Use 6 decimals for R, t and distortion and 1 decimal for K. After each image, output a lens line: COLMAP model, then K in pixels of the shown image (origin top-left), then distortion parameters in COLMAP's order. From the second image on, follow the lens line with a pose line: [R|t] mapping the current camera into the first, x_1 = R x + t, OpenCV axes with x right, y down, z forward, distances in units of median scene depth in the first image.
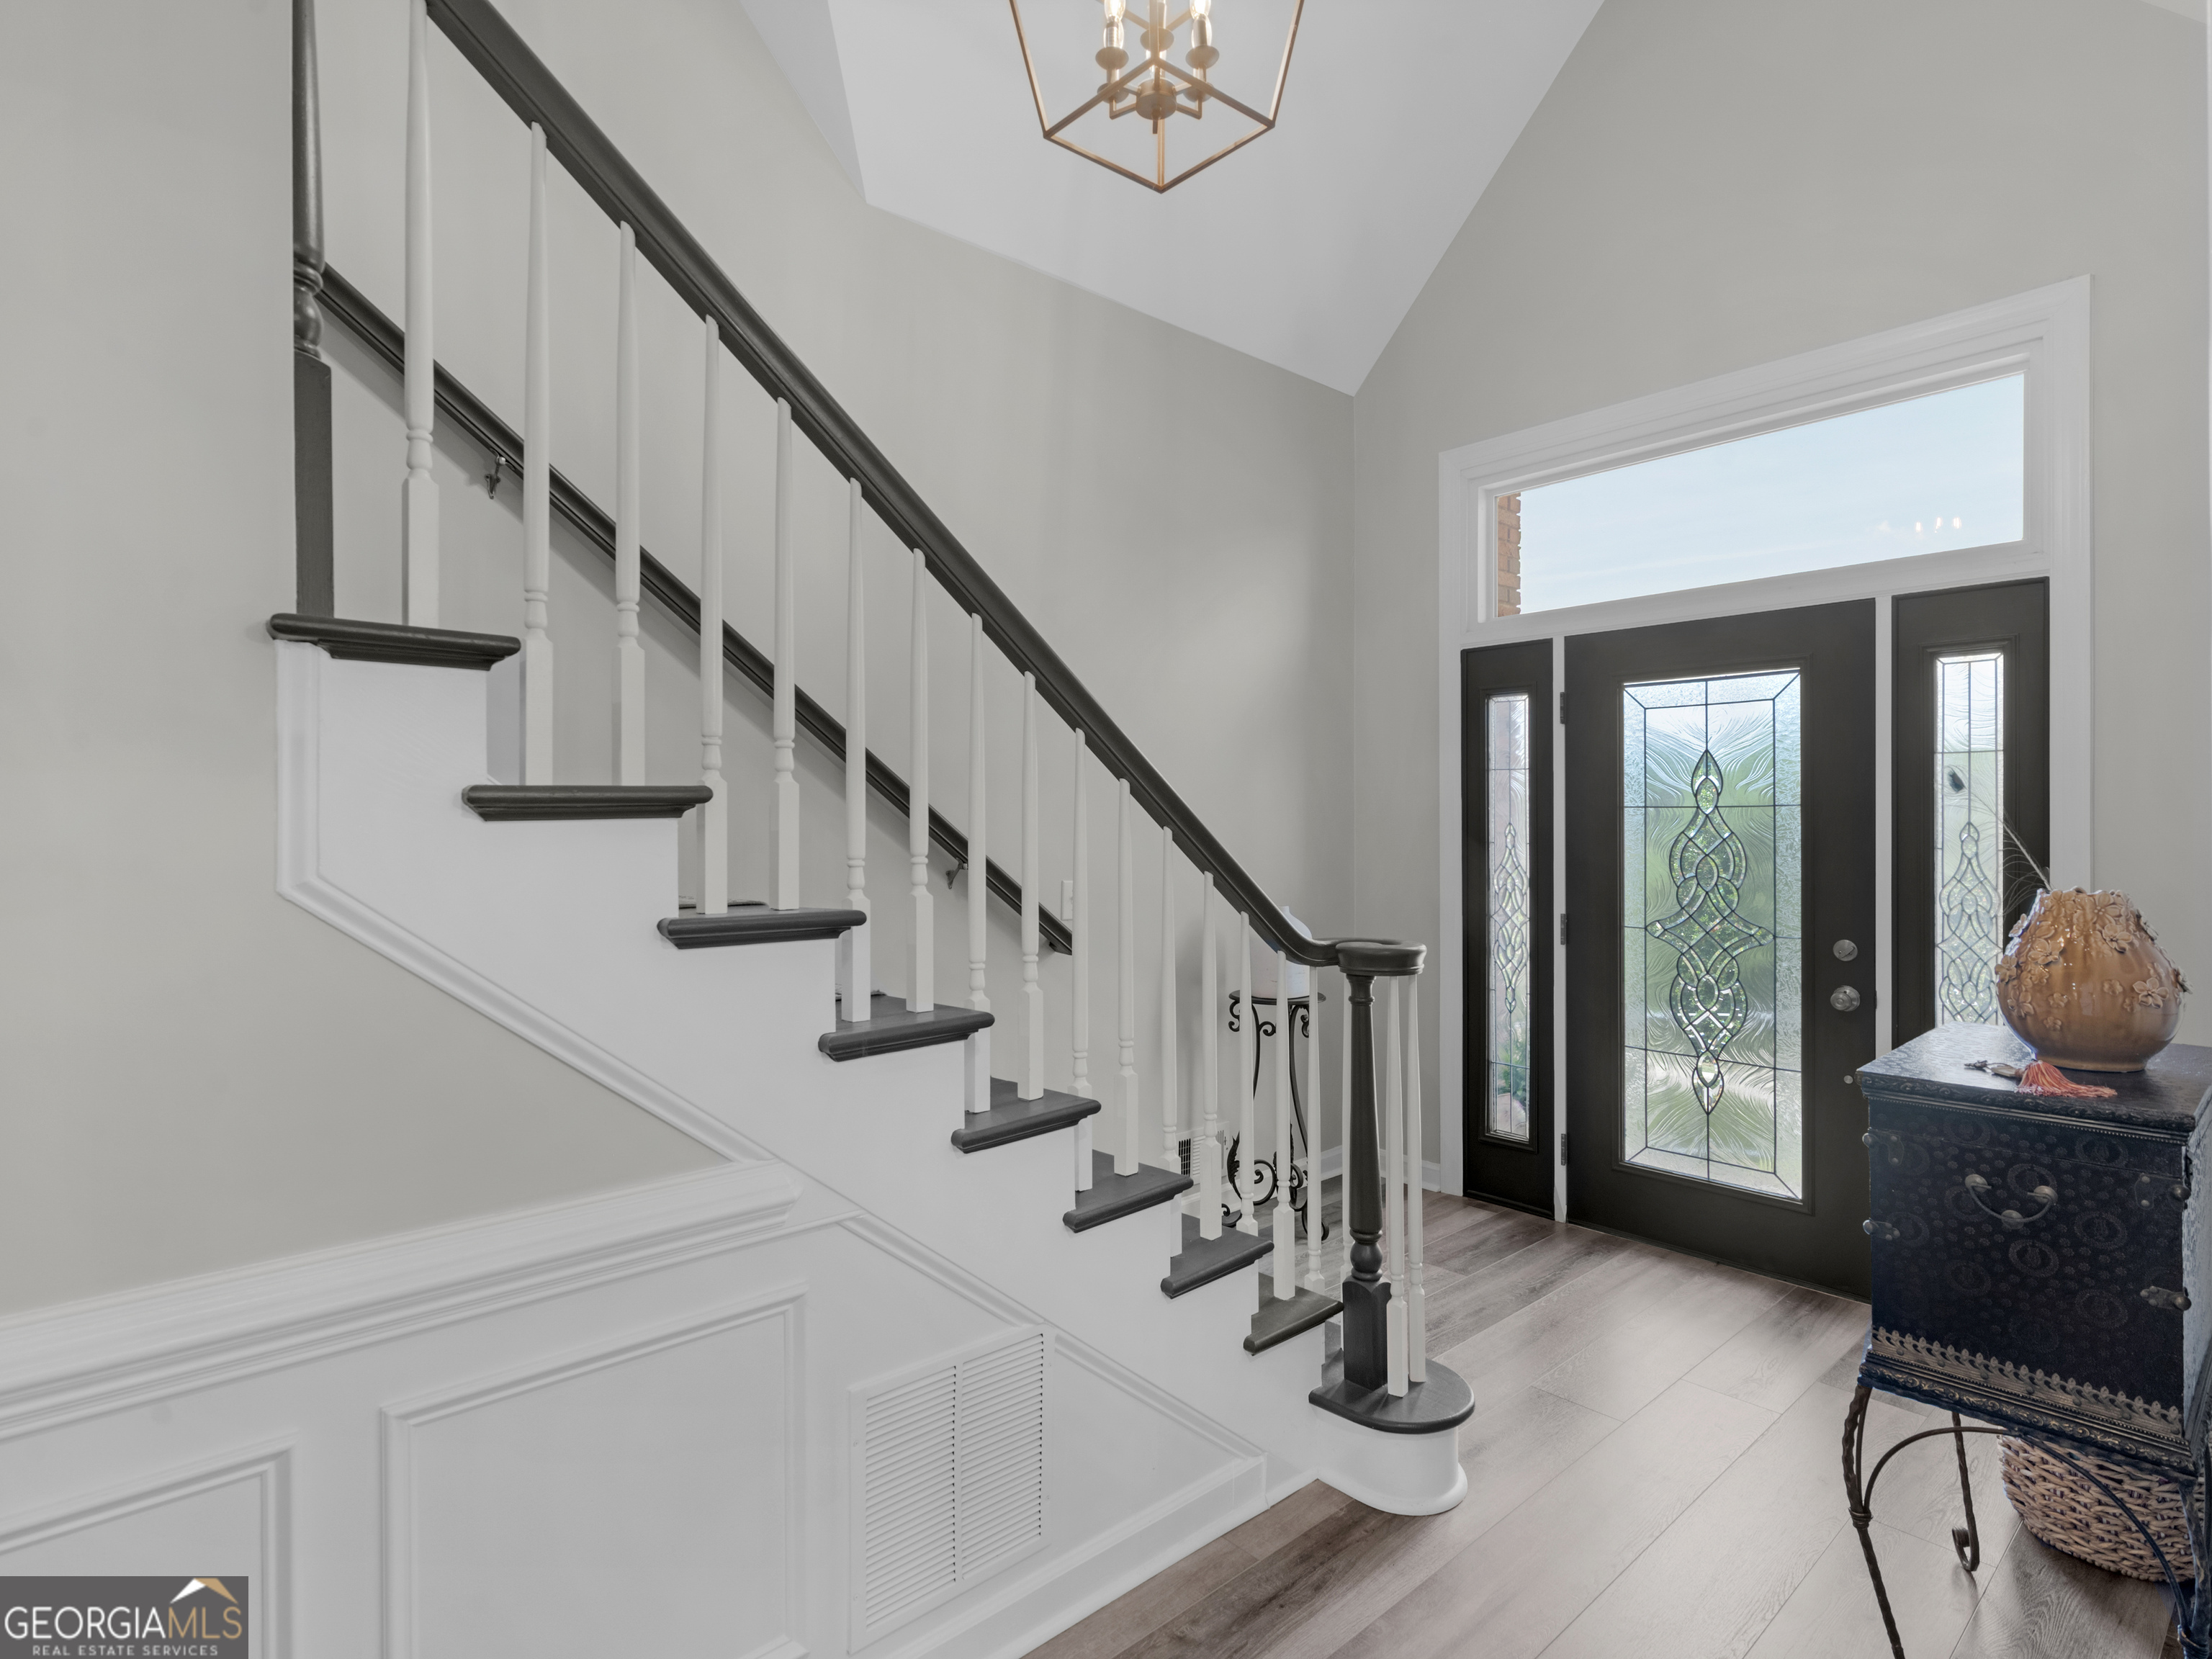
lens RADIAL K [[1151.8, 0, 1105.1], [0, 1151.8, 834.2], [0, 0, 1]] dist [0.002978, -0.001392]
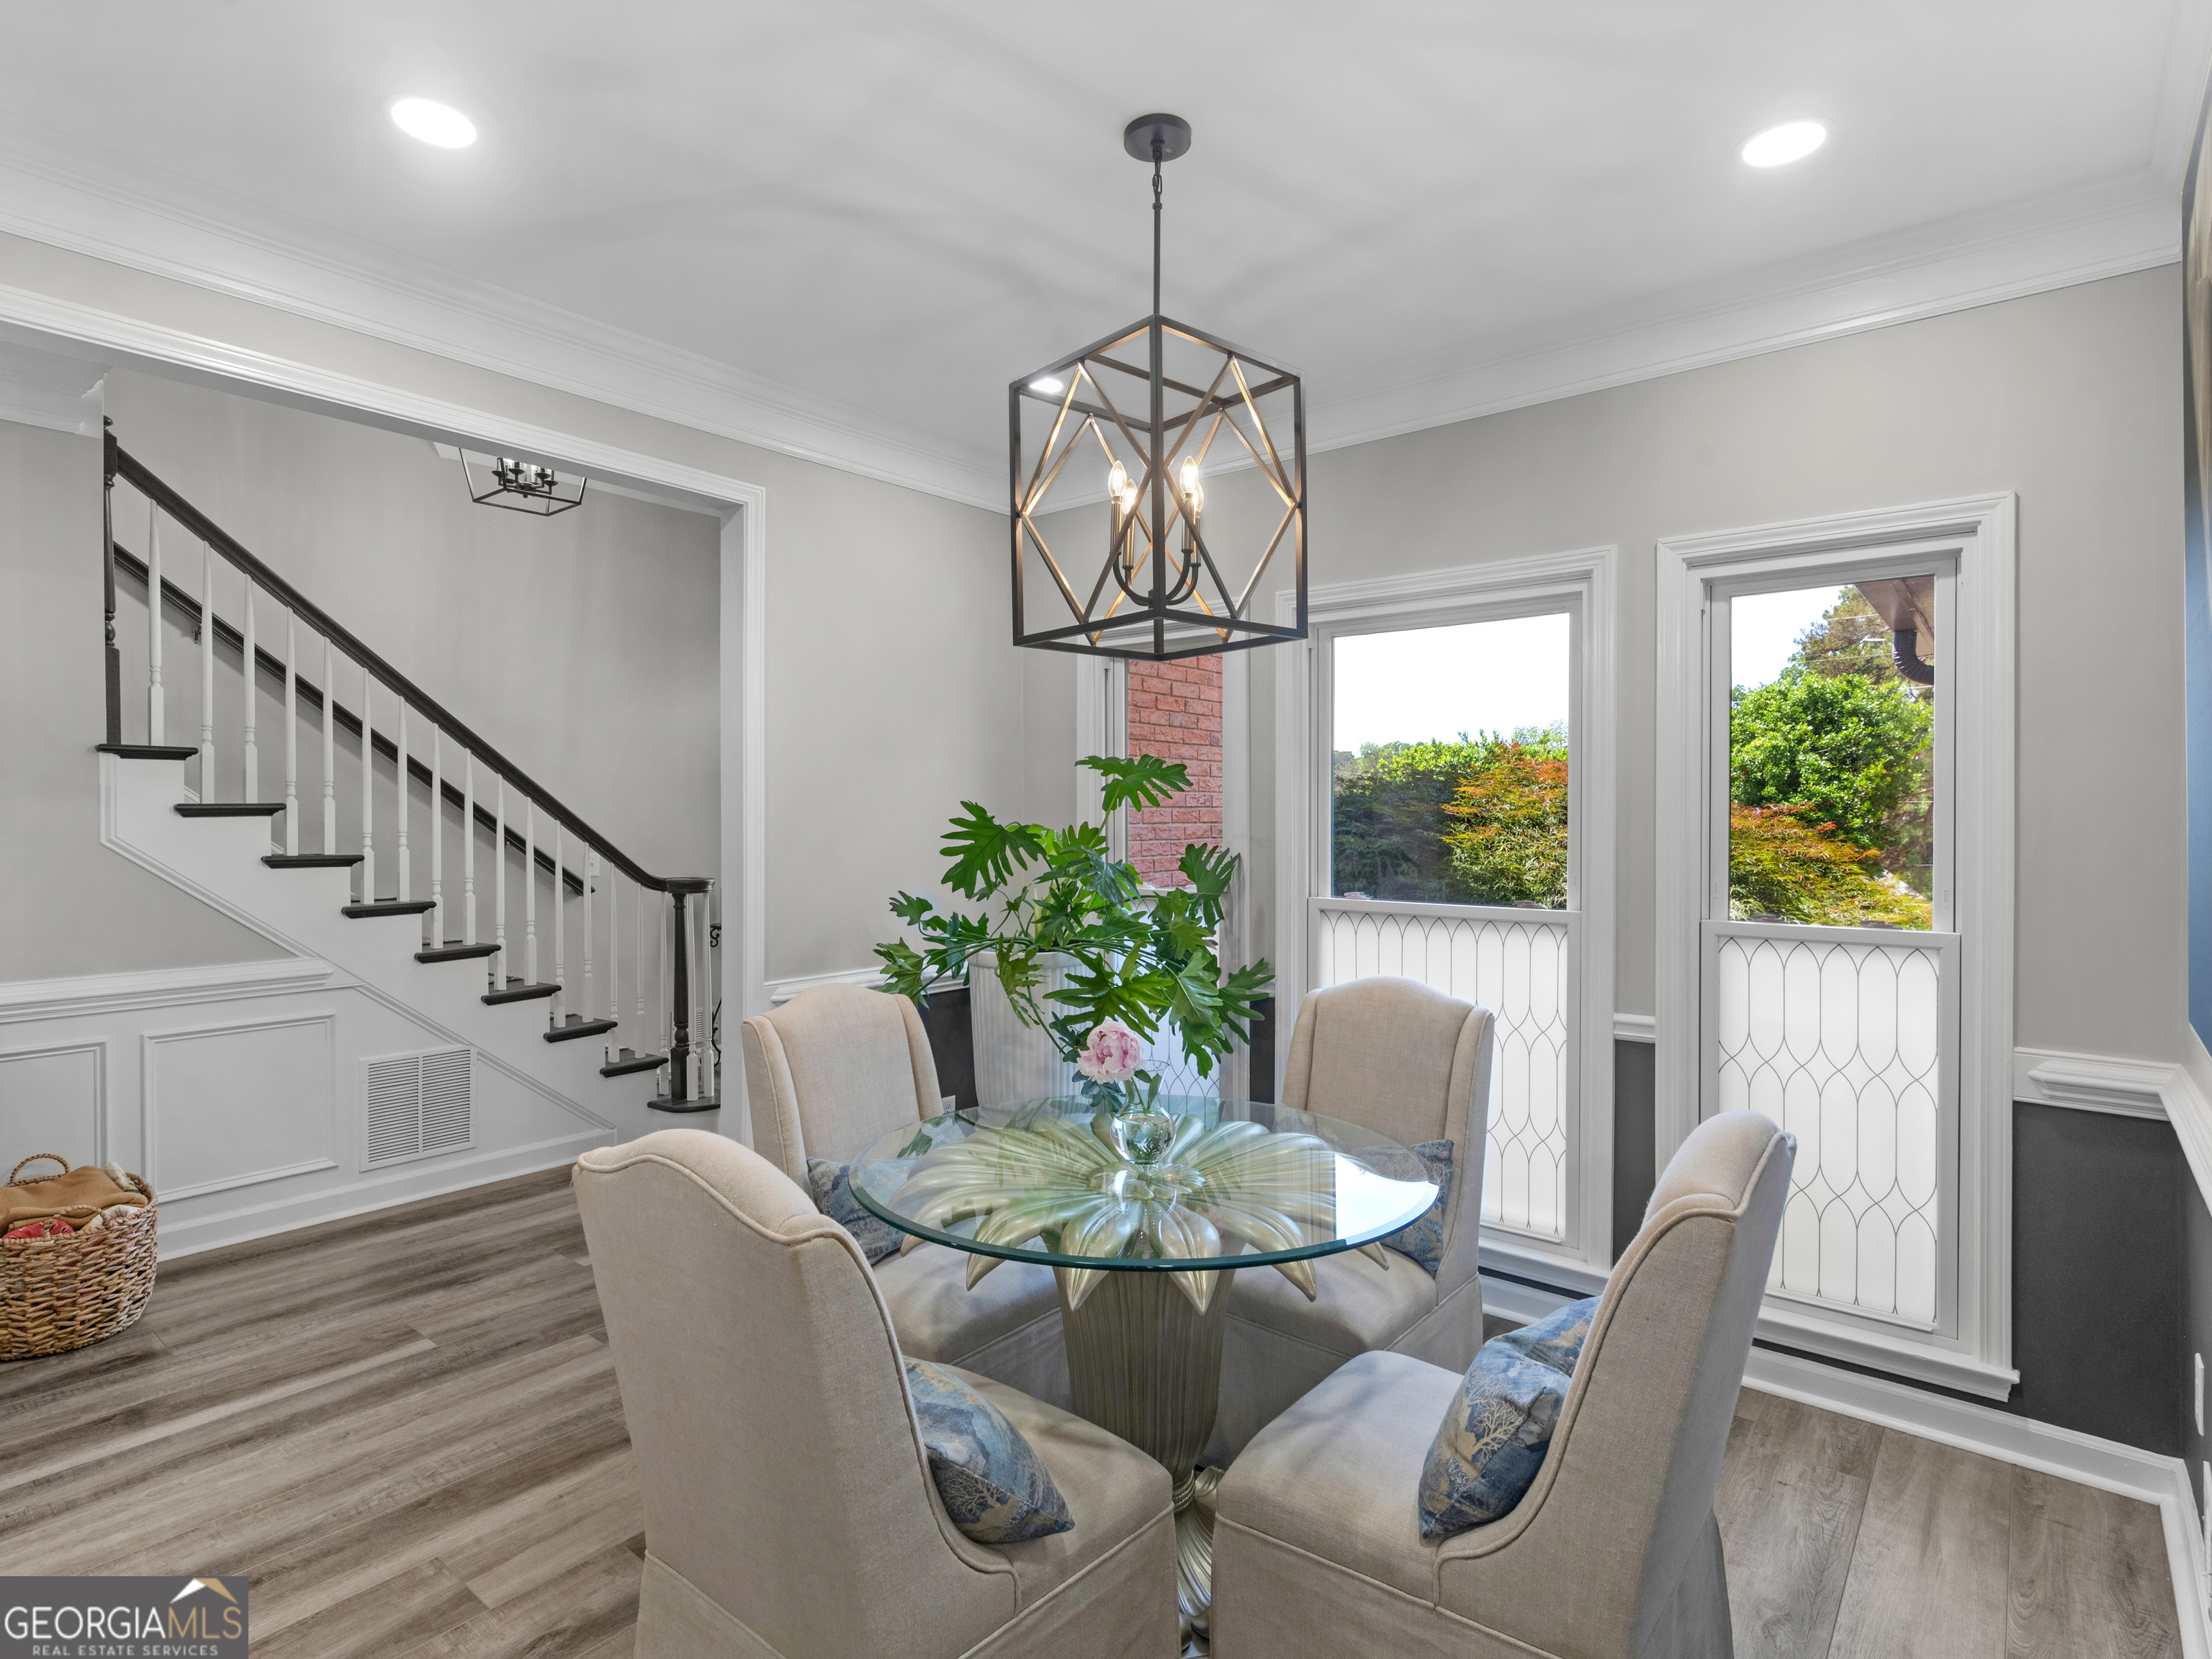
lens RADIAL K [[1151.8, 0, 1085.7], [0, 1151.8, 828.9], [0, 0, 1]] dist [0.002978, -0.001392]
pose [[0.990717, -0.000323, 0.135941, 1.096313], [-0.000247, 0.999991, 0.004177, 0.003241], [-0.135941, -0.004172, 0.990708, -1.808310]]
